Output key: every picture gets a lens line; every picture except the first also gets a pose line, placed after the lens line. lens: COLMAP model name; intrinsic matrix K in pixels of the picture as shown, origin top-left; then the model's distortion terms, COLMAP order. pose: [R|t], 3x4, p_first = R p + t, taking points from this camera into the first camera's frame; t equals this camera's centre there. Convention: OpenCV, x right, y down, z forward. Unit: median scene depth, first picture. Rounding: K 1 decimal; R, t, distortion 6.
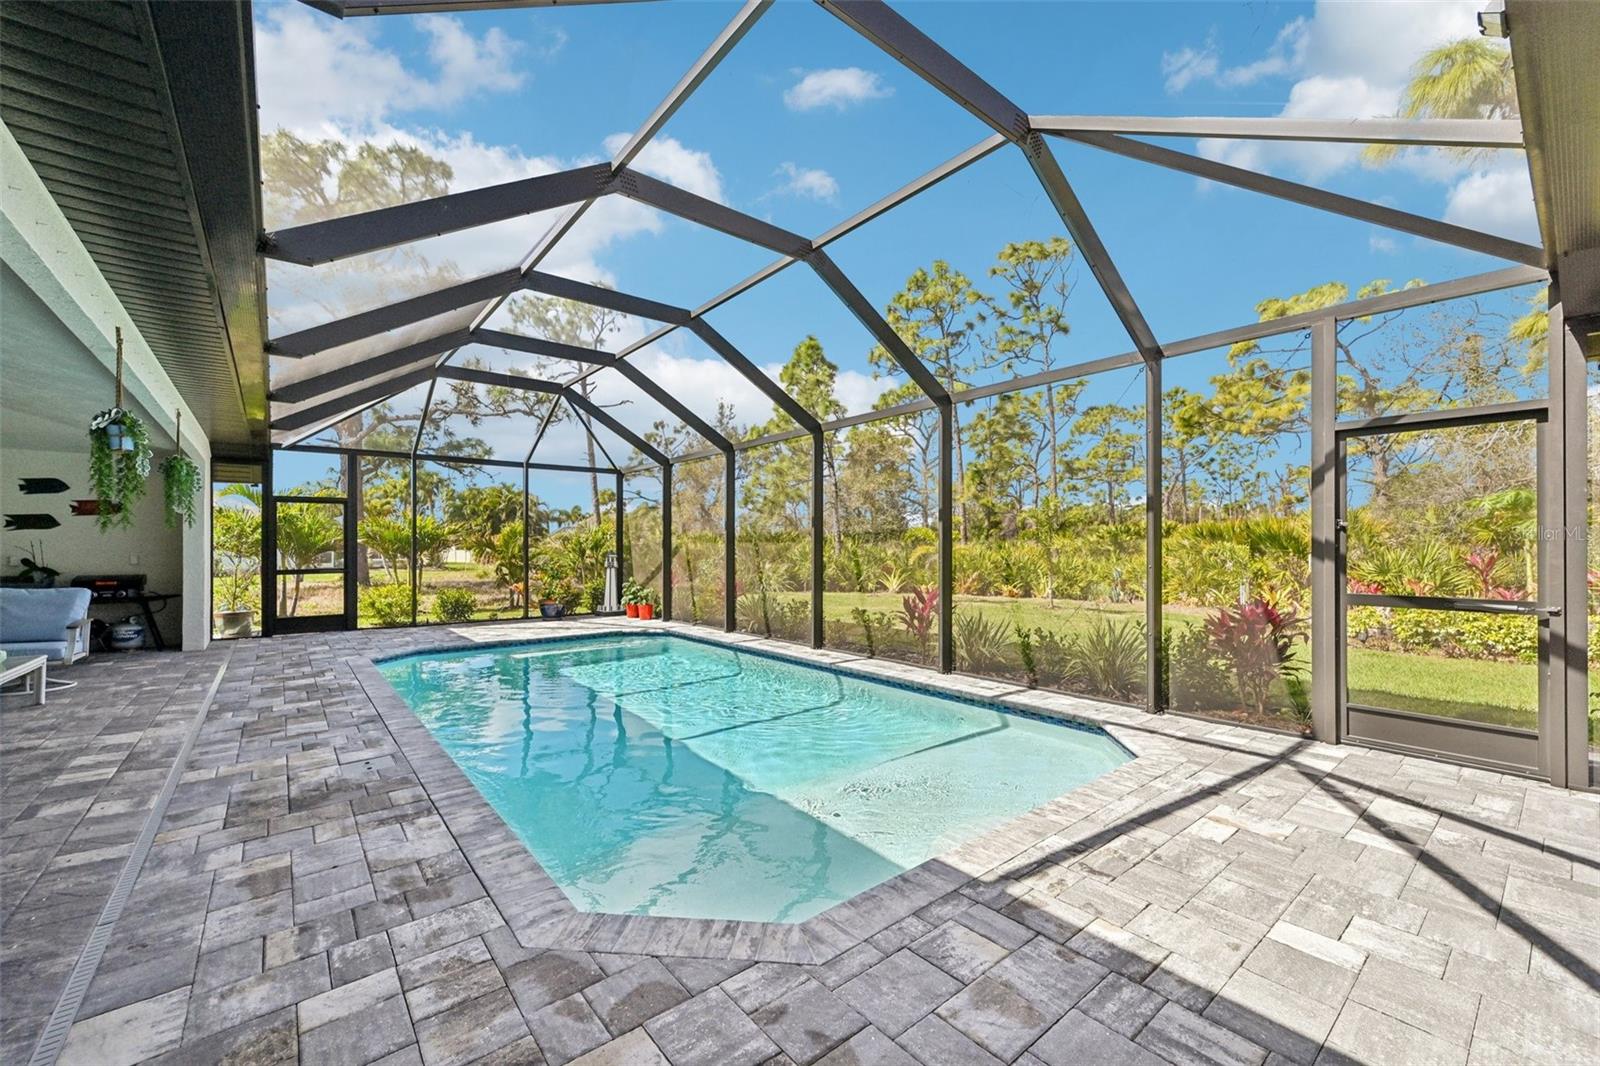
lens RADIAL K [[642.6, 0, 804.3], [0, 642.6, 547.2], [0, 0, 1]] dist [-0.000774, -0.000076]
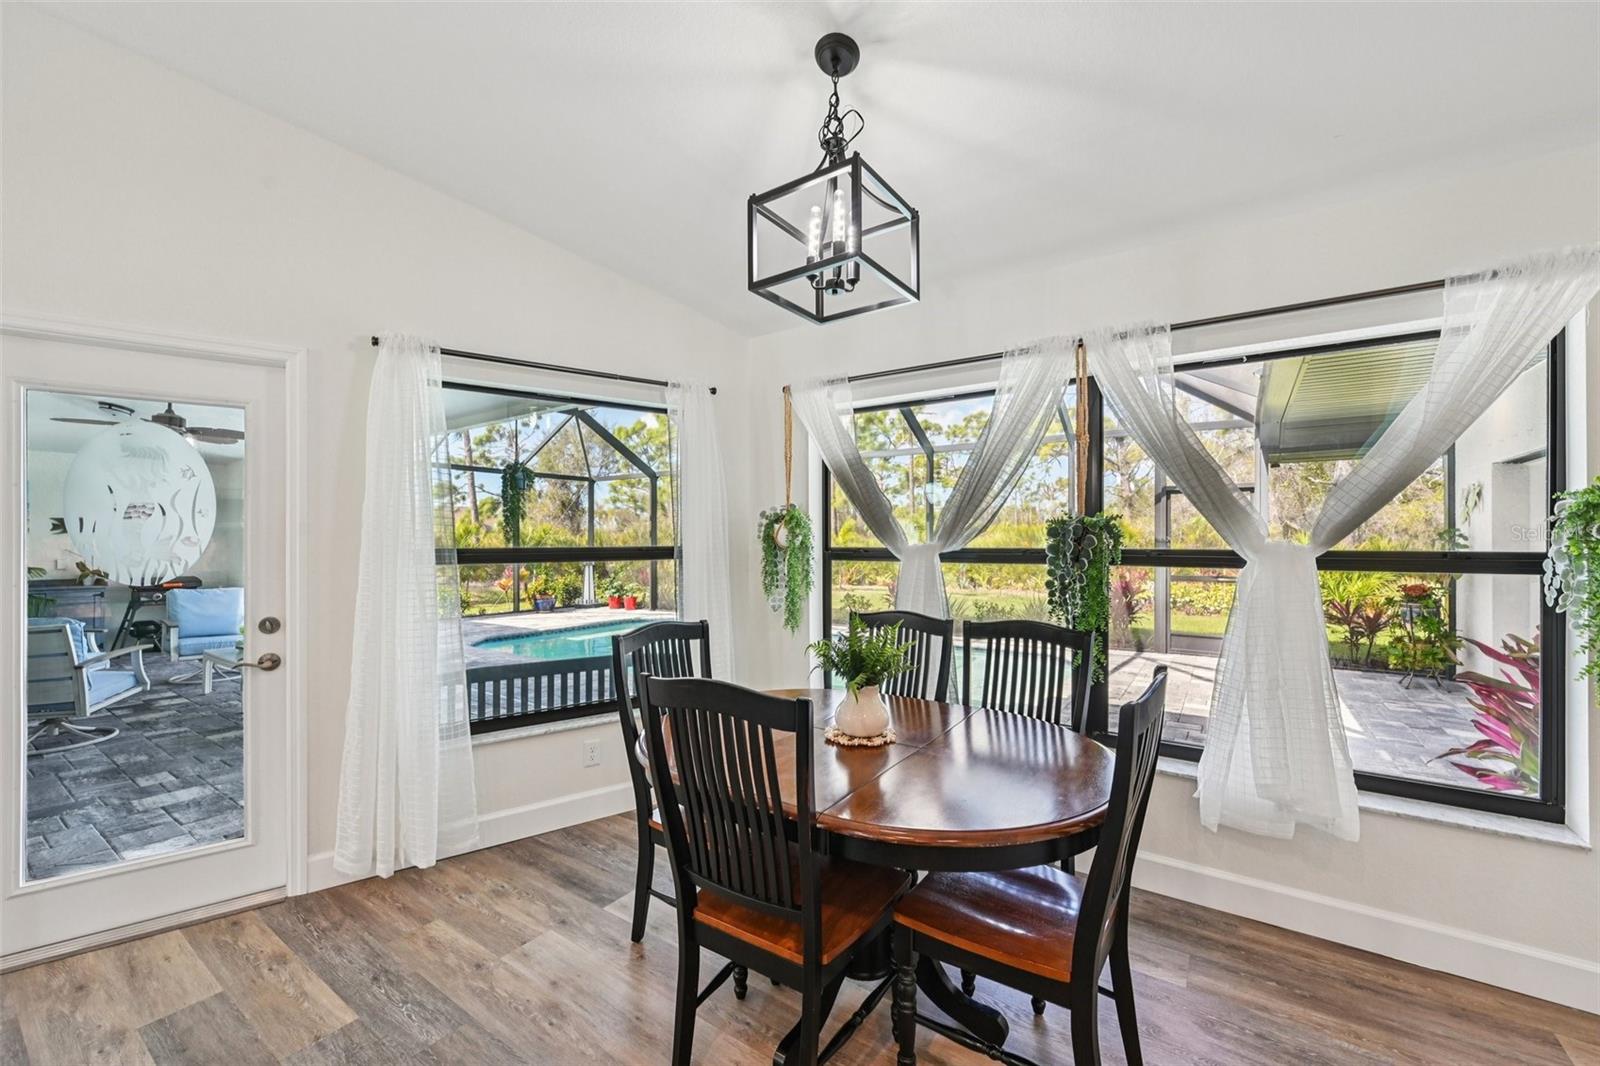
lens RADIAL K [[634.3, 0, 802.0], [0, 634.3, 540.2], [0, 0, 1]] dist [-0.000072, 0.000111]
pose [[0.959673, 0.000539, 0.281119, -0.337757], [-0.000198, 0.999999, -0.001241, -0.013323], [-0.281120, 0.001136, 0.959672, -0.231043]]
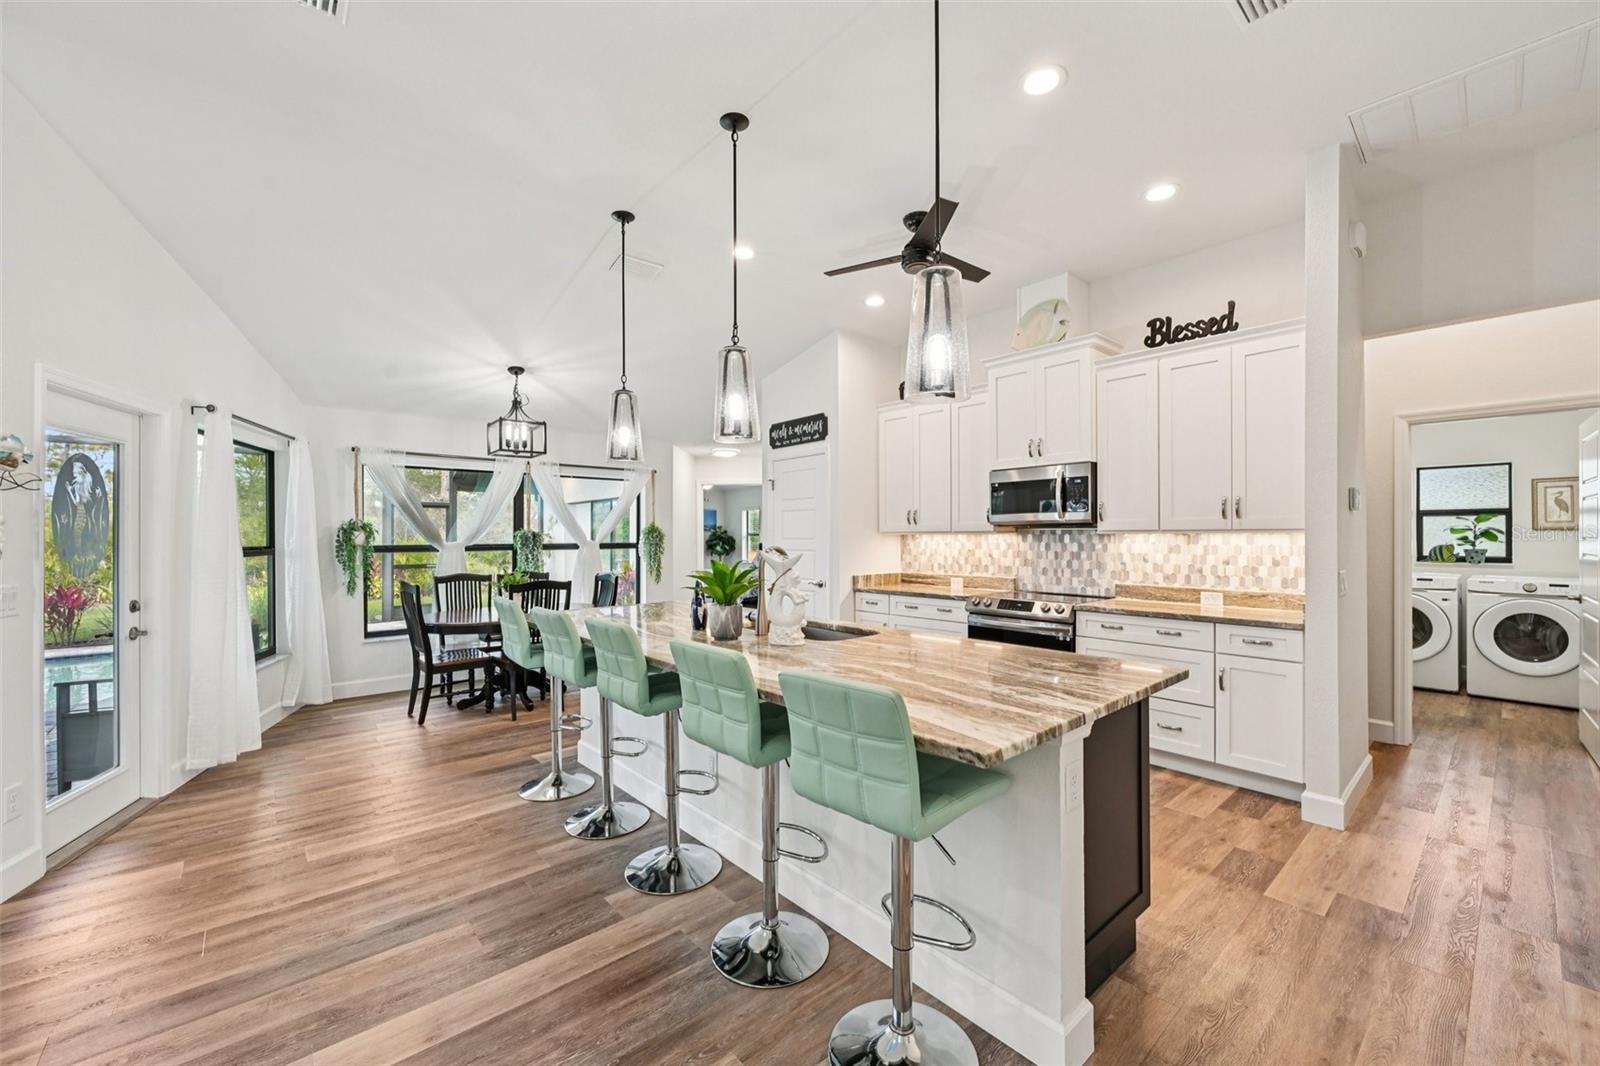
lens RADIAL K [[630.1, 0, 804.2], [0, 630.1, 534.8], [0, 0, 1]] dist [-0.000738, -0.000142]
pose [[-0.037503, 0.005608, 0.999281, -0.838094], [0.005738, 0.999969, -0.005397, -0.014286], [-0.999280, 0.005532, -0.037534, -0.278529]]
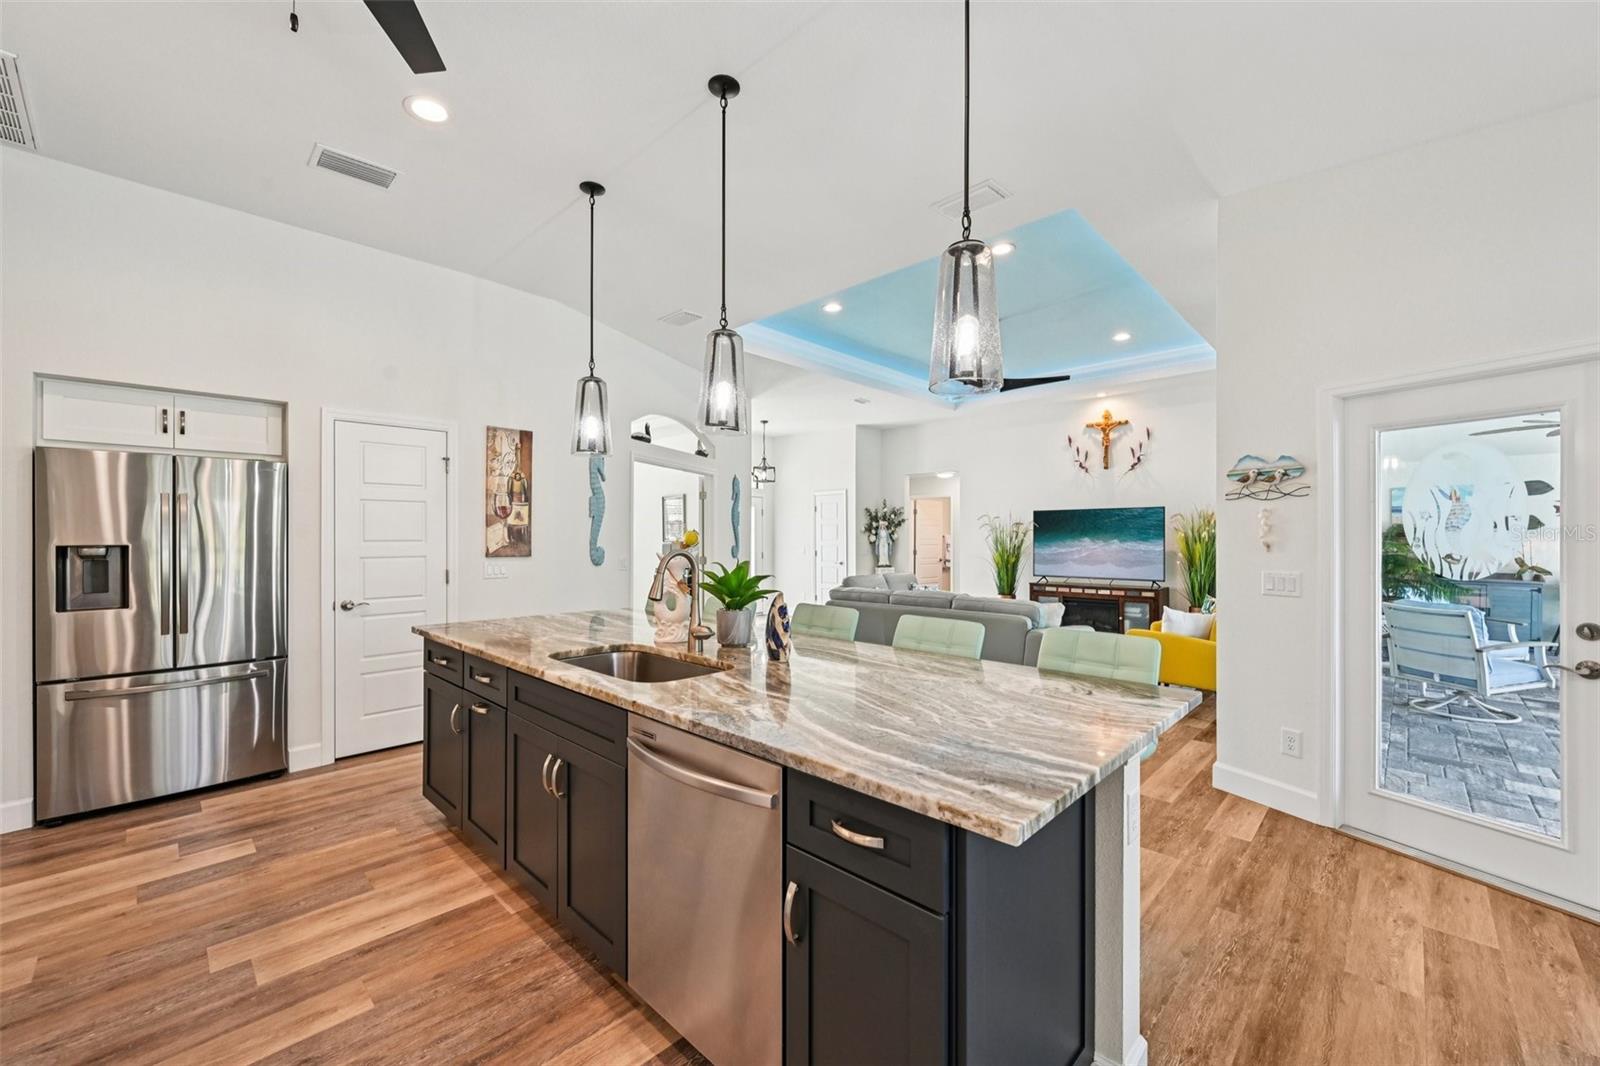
lens RADIAL K [[630.1, 0, 804.2], [0, 630.1, 534.8], [0, 0, 1]] dist [-0.000738, -0.000142]
pose [[0.121339, 0.000743, -0.992611, -0.266023], [-0.001363, 0.999999, 0.000582, -0.016503], [0.992610, 0.001282, 0.121340, -0.256432]]
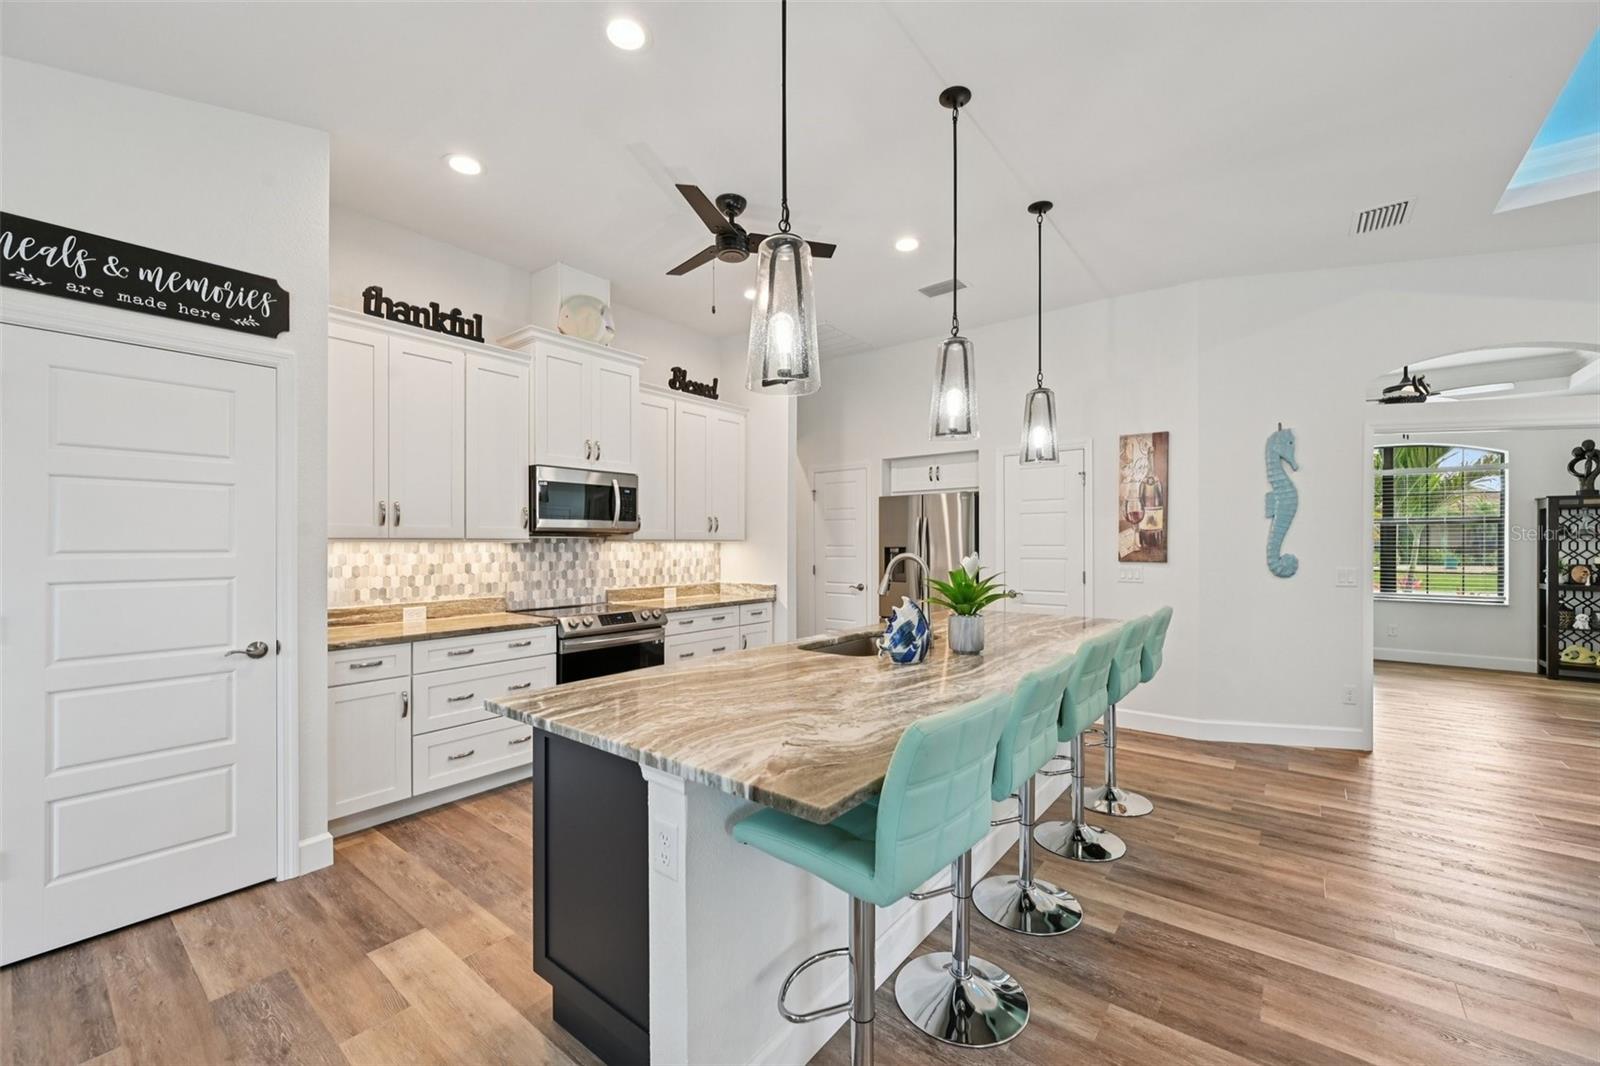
lens RADIAL K [[634.0, 0, 806.3], [0, 634.0, 540.7], [0, 0, 1]] dist [0.000671, 0.000180]
pose [[-0.975508, 0.005495, -0.219896, -0.416514], [0.006003, 0.999981, -0.001644, -0.016064], [0.219883, -0.002923, -0.975522, -0.000546]]
